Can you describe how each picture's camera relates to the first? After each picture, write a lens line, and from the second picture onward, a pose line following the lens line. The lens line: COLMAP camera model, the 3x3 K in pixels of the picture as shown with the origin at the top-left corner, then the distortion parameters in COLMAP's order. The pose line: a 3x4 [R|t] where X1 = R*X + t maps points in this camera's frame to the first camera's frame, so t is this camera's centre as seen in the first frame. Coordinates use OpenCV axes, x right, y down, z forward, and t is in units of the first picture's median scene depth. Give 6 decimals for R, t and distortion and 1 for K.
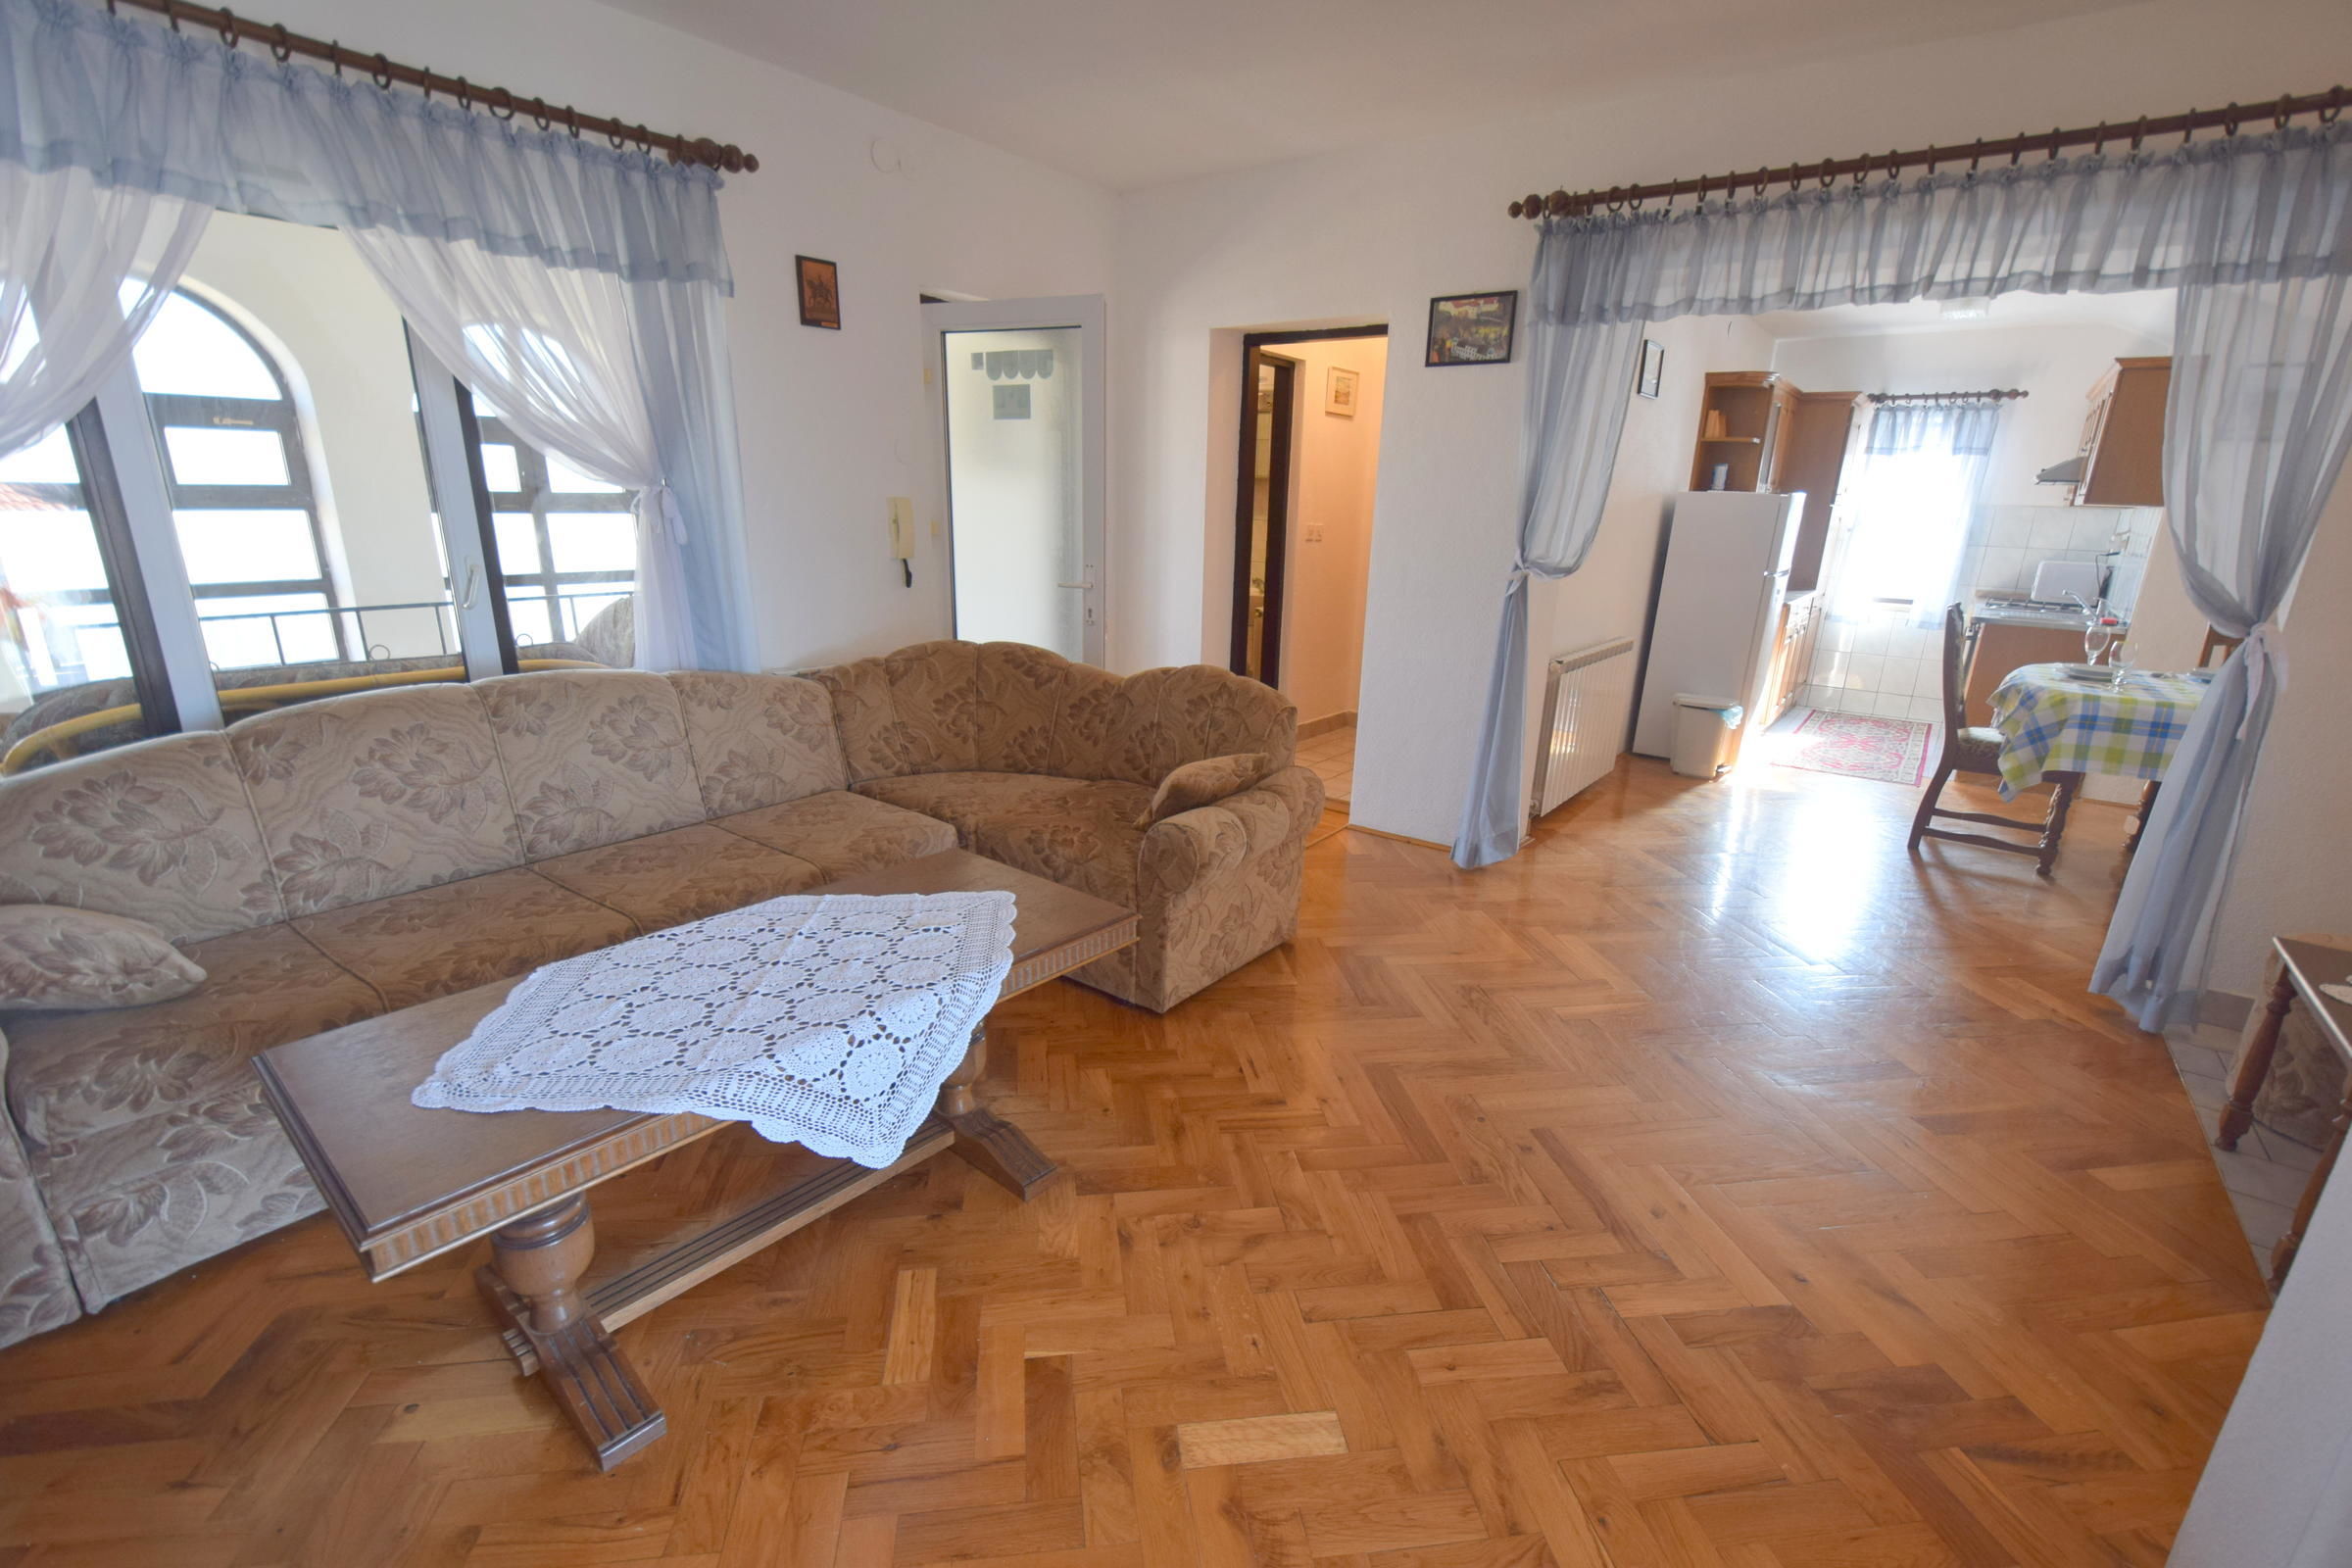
lens RADIAL K [[1019.7, 0, 1188.3], [0, 1019.7, 819.1], [0, 0, 1]] dist [0.009780, -0.009578]
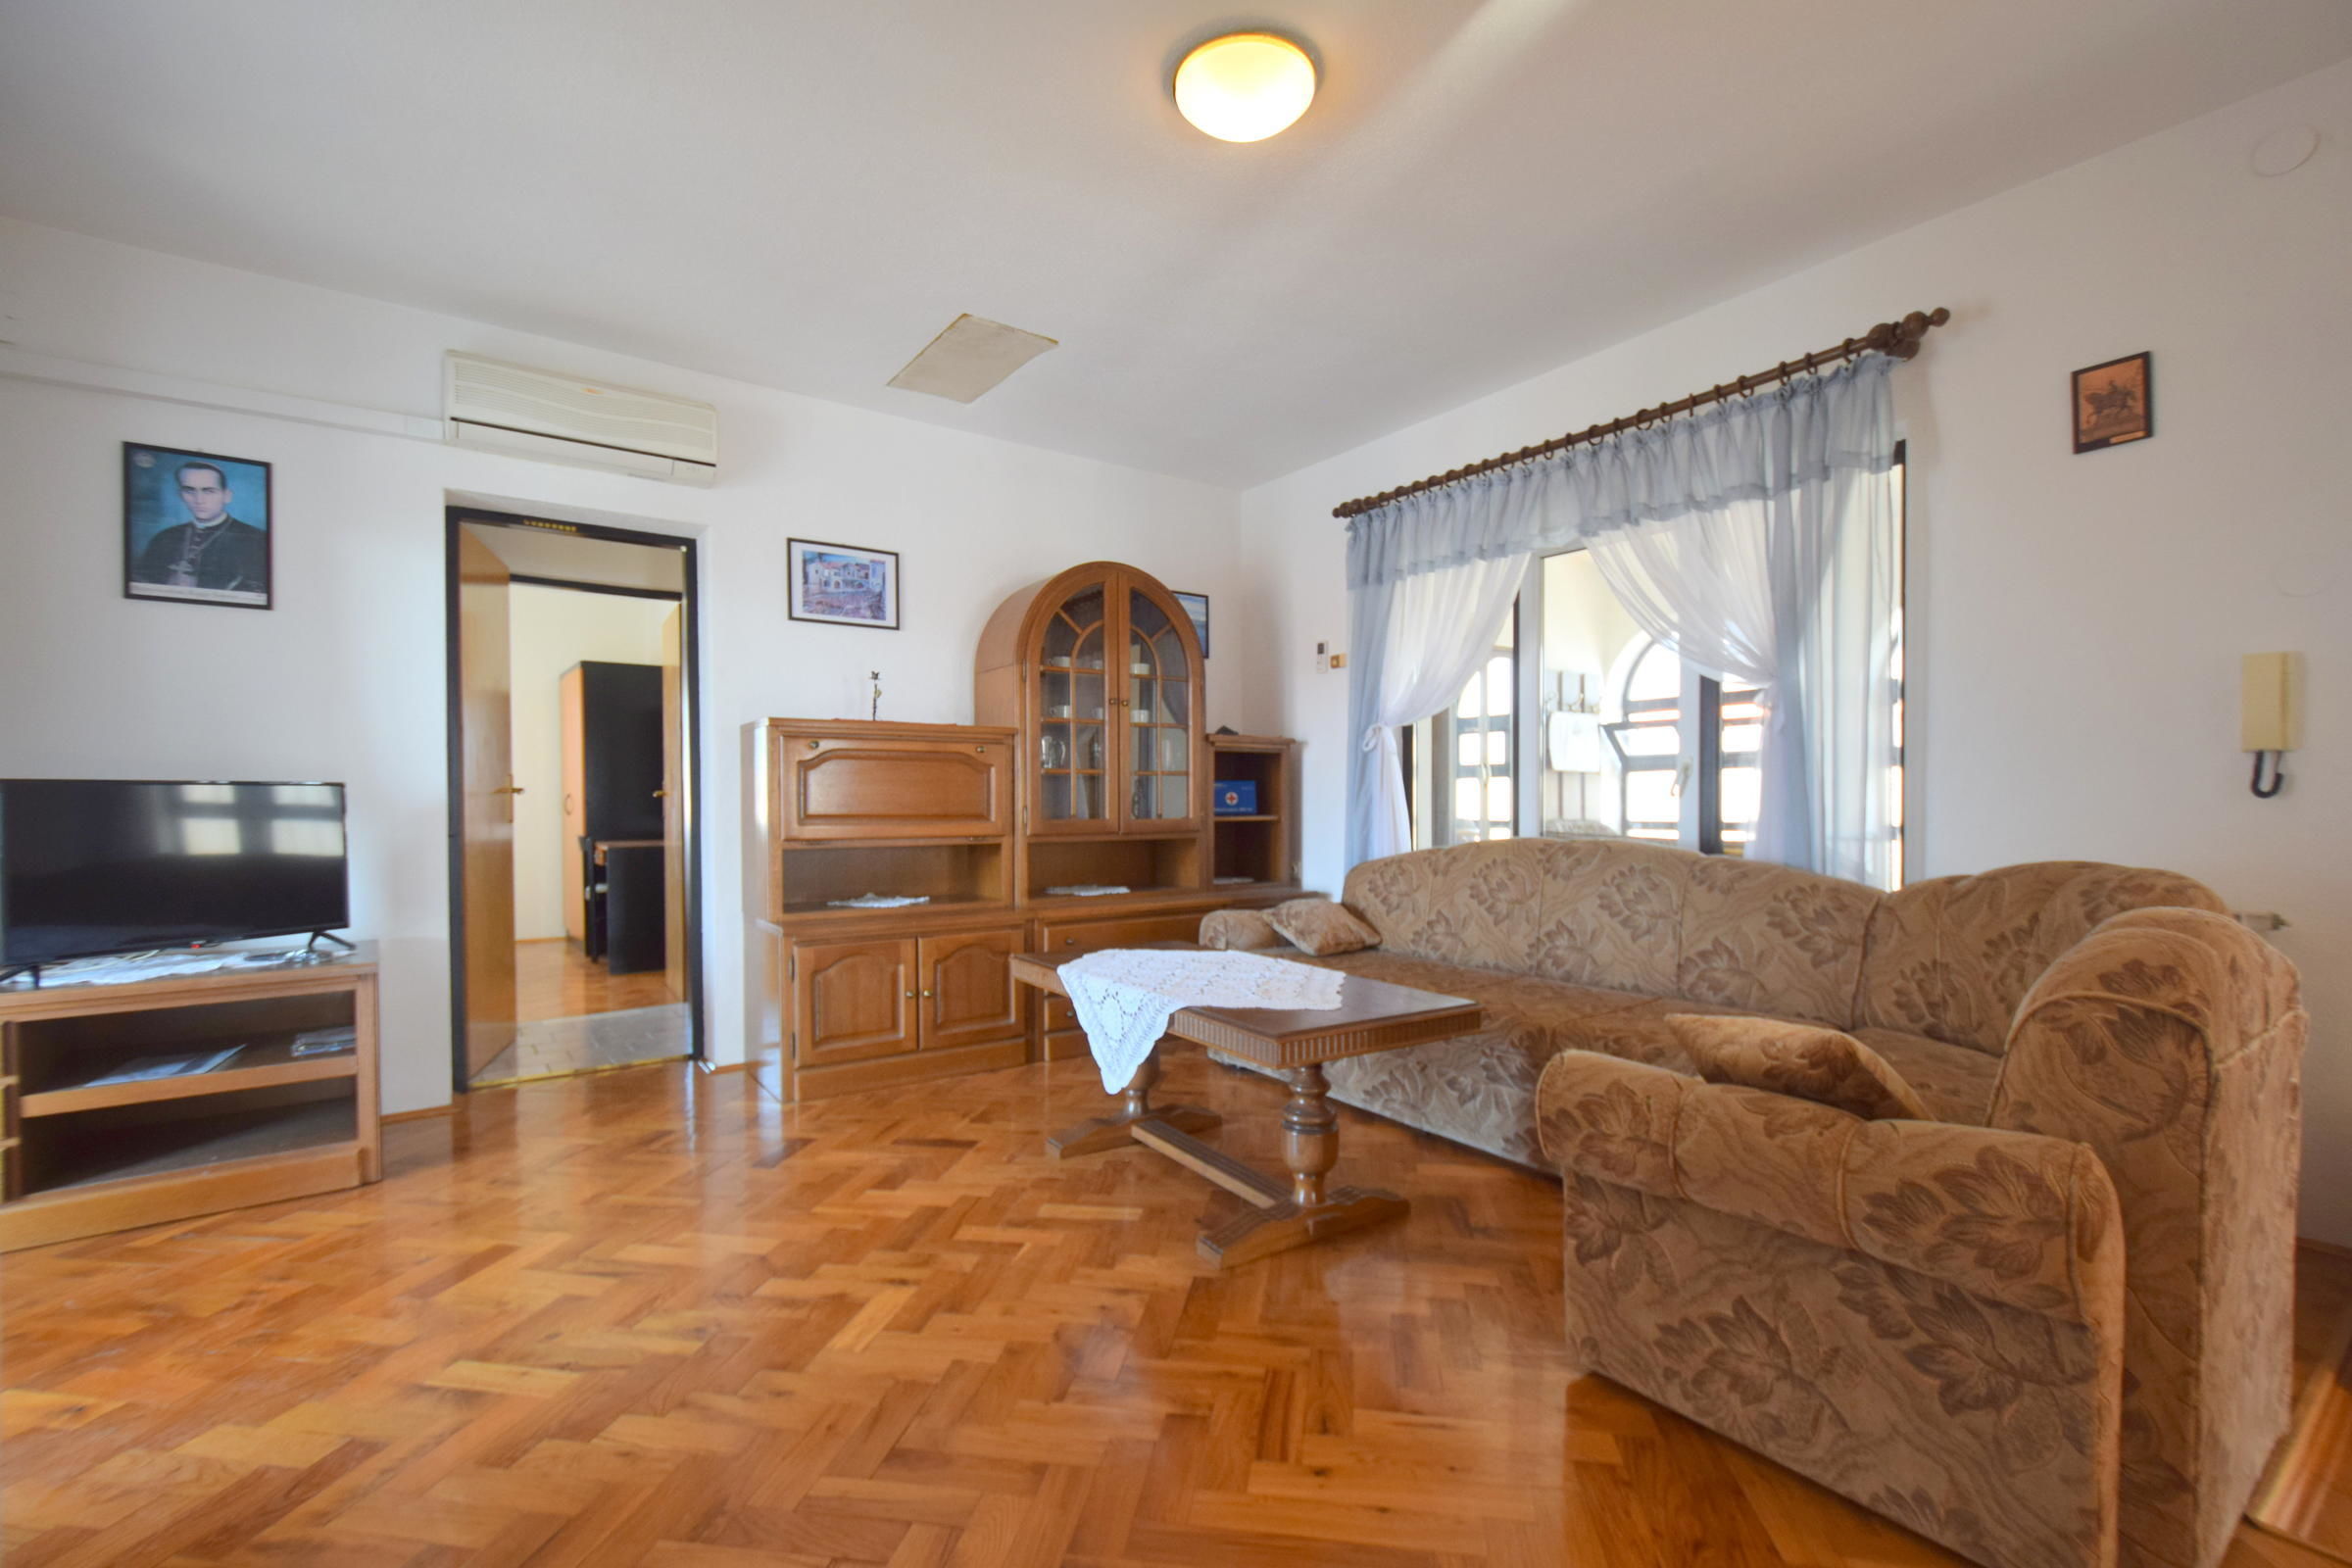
lens RADIAL K [[1019.7, 0, 1188.3], [0, 1019.7, 819.1], [0, 0, 1]] dist [0.009780, -0.009578]
pose [[-0.292783, -0.006354, -0.956158, 0.615284], [-0.292472, 0.952645, 0.083227, -0.109335], [0.910351, 0.304017, -0.280776, 0.794621]]
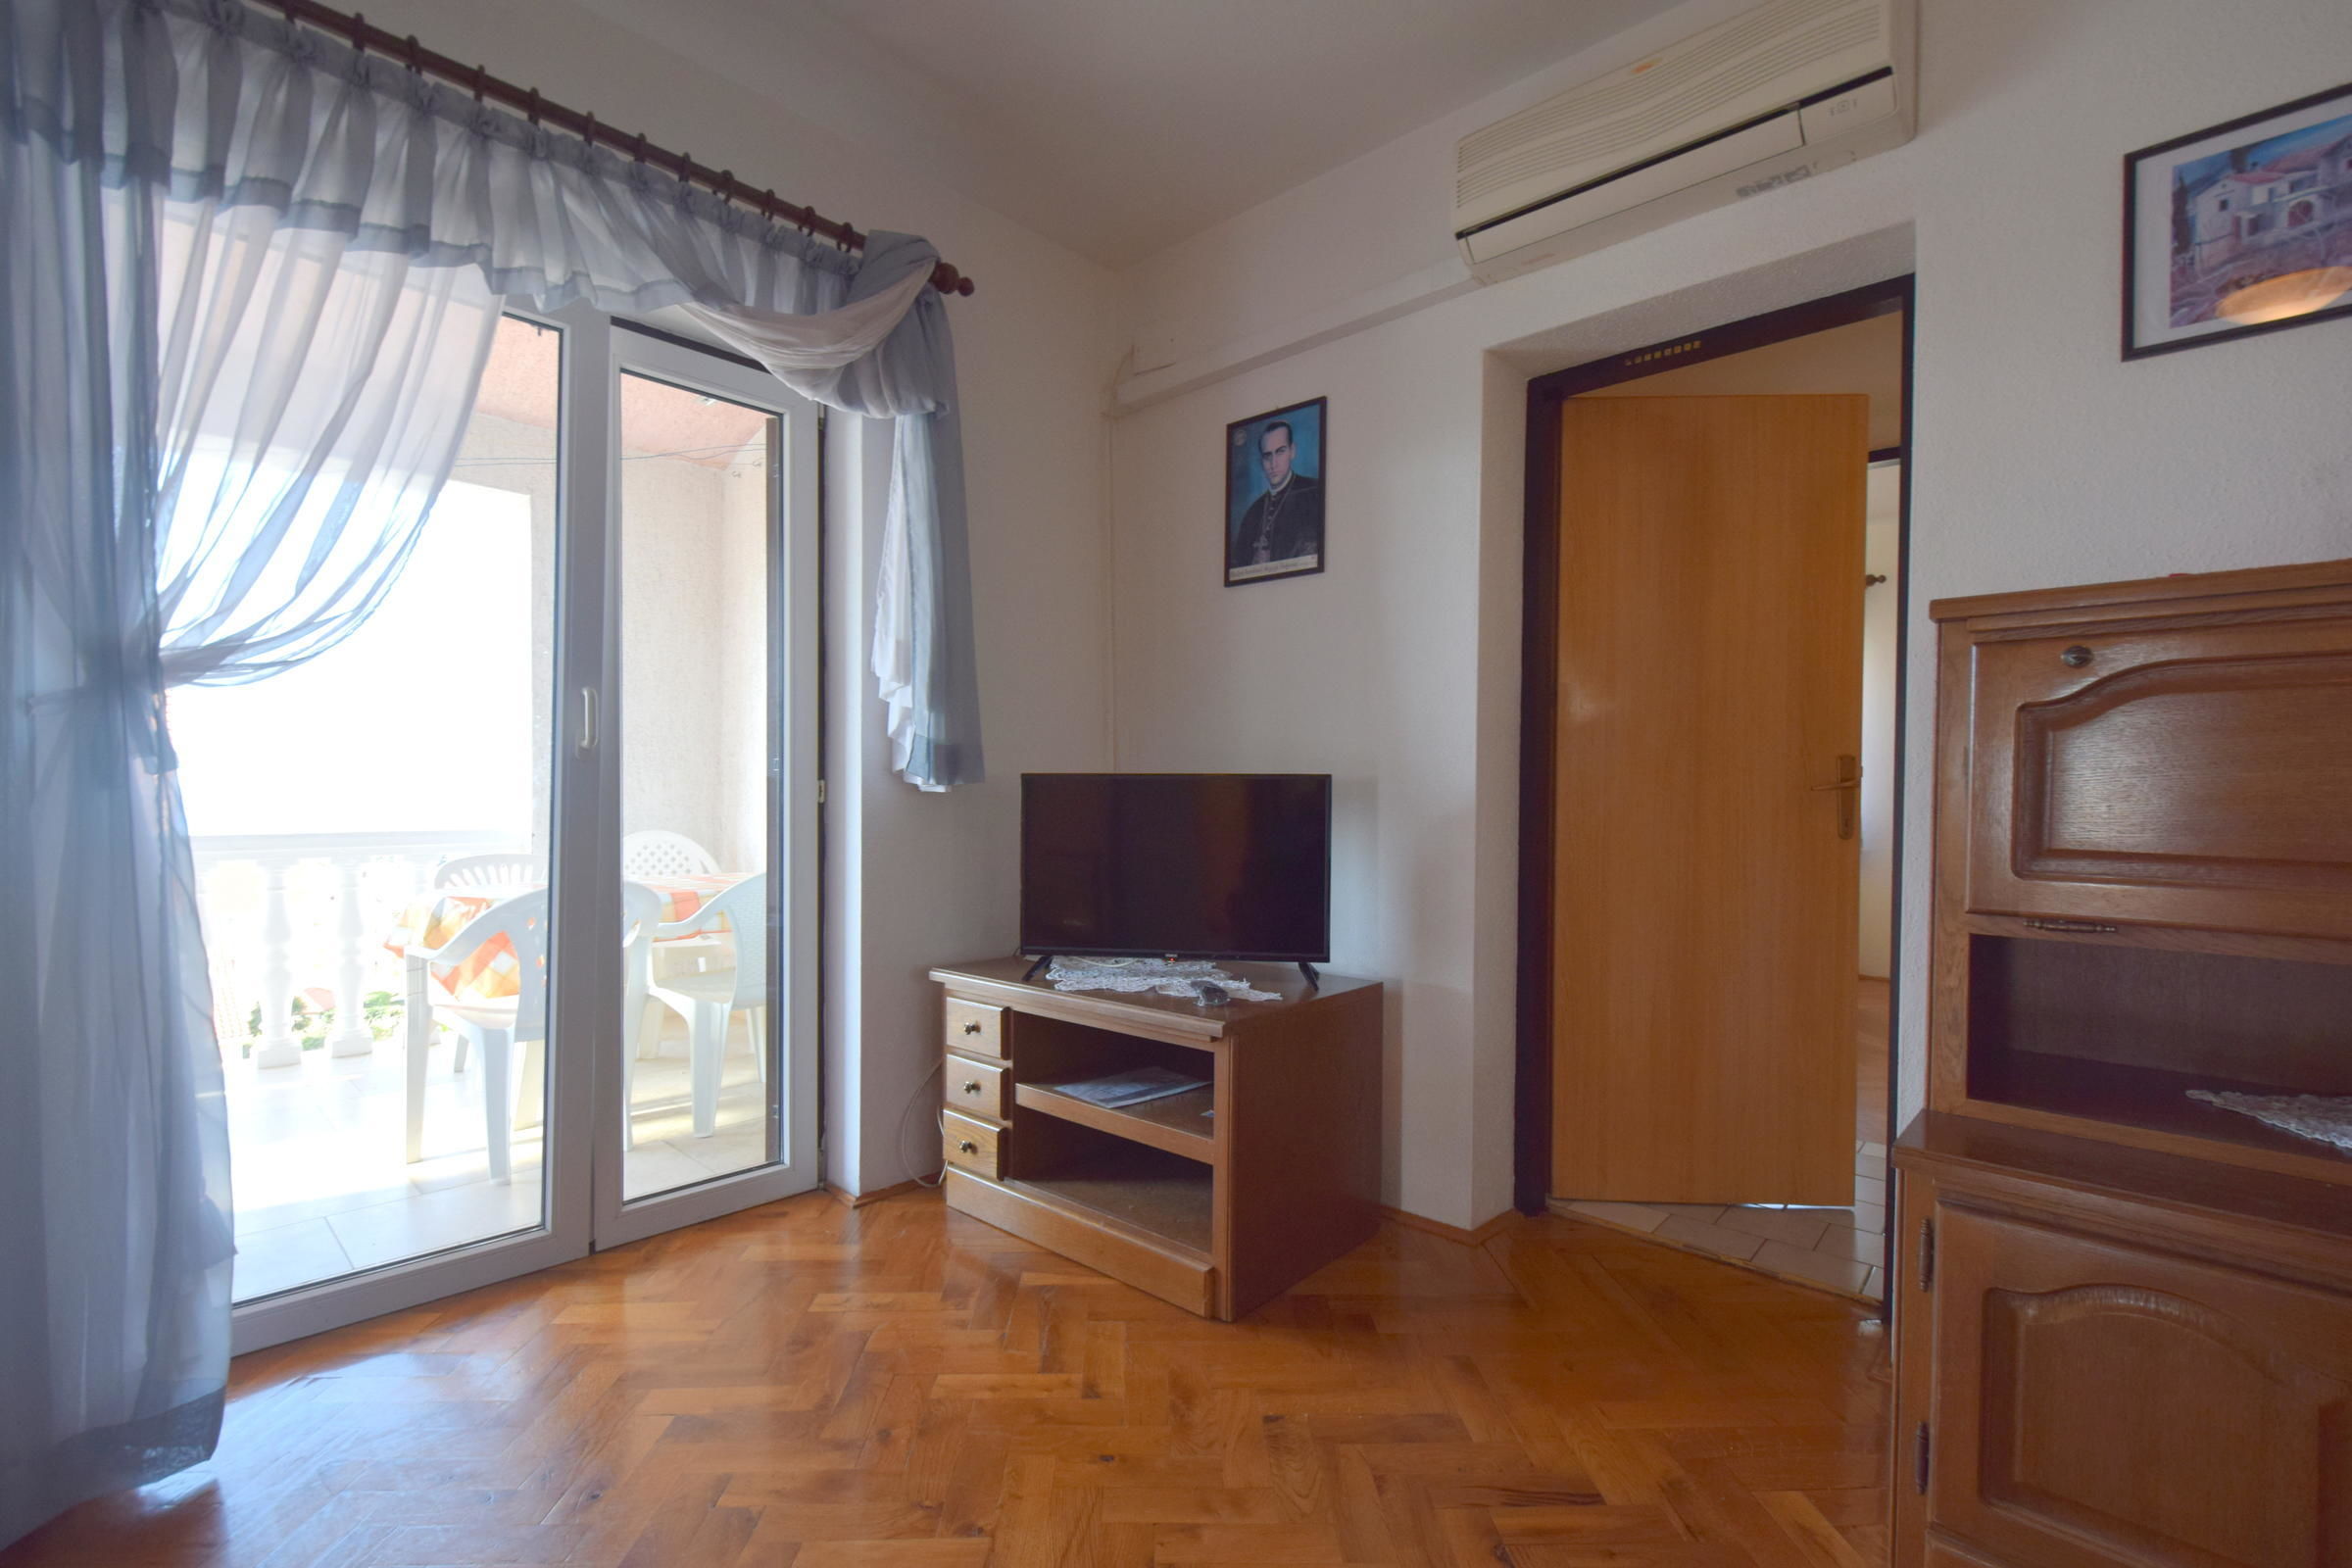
lens RADIAL K [[1023.5, 0, 1182.9], [0, 1023.5, 806.1], [0, 0, 1]] dist [-0.001198, -0.000523]
pose [[-0.994224, -0.032902, 0.102160, -0.070883], [0.001631, 0.947109, 0.320908, -0.045390], [-0.107315, 0.319221, -0.941585, 0.502617]]
